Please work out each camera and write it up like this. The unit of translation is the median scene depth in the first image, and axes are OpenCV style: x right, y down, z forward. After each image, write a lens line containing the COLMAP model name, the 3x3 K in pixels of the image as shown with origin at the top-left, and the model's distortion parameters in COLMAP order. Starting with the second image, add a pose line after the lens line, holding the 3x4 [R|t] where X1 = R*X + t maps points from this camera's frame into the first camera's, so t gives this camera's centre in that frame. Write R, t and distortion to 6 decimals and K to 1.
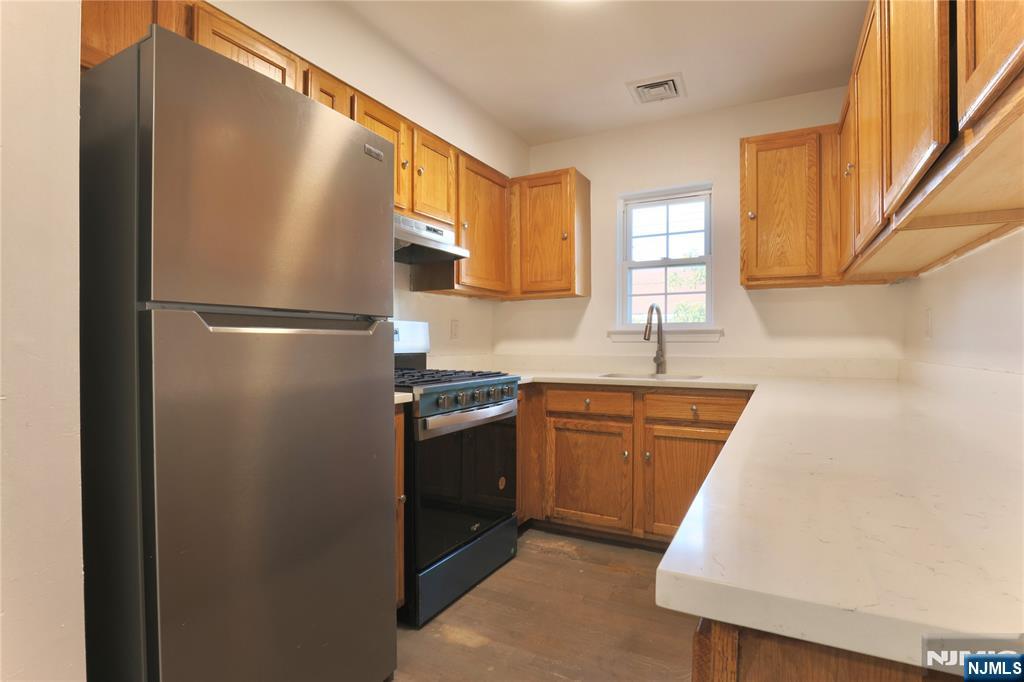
lens RADIAL K [[495.5, 0, 512.4], [0, 495.5, 356.3], [0, 0, 1]] dist [-0.033373, -0.000490]
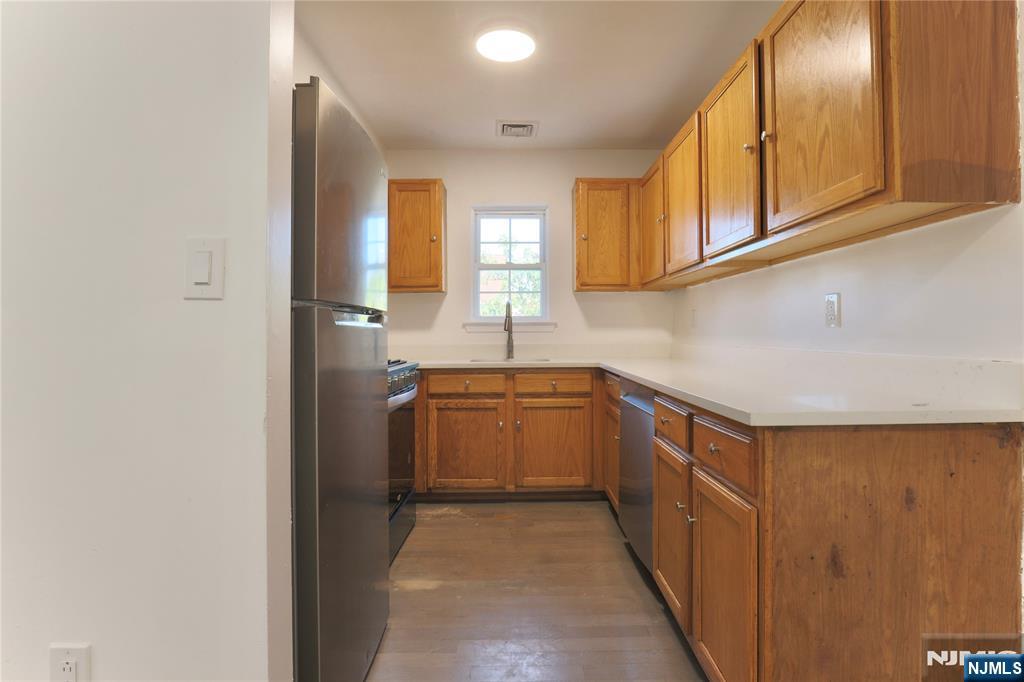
lens RADIAL K [[520.9, 0, 512.0], [0, 520.9, 341.0], [0, 0, 1]] dist [-0.031159, -0.000258]
pose [[0.881616, -0.010825, 0.471843, -0.332916], [0.017385, 0.999803, -0.009545, 0.005146], [-0.471646, 0.016618, 0.881631, -0.139164]]
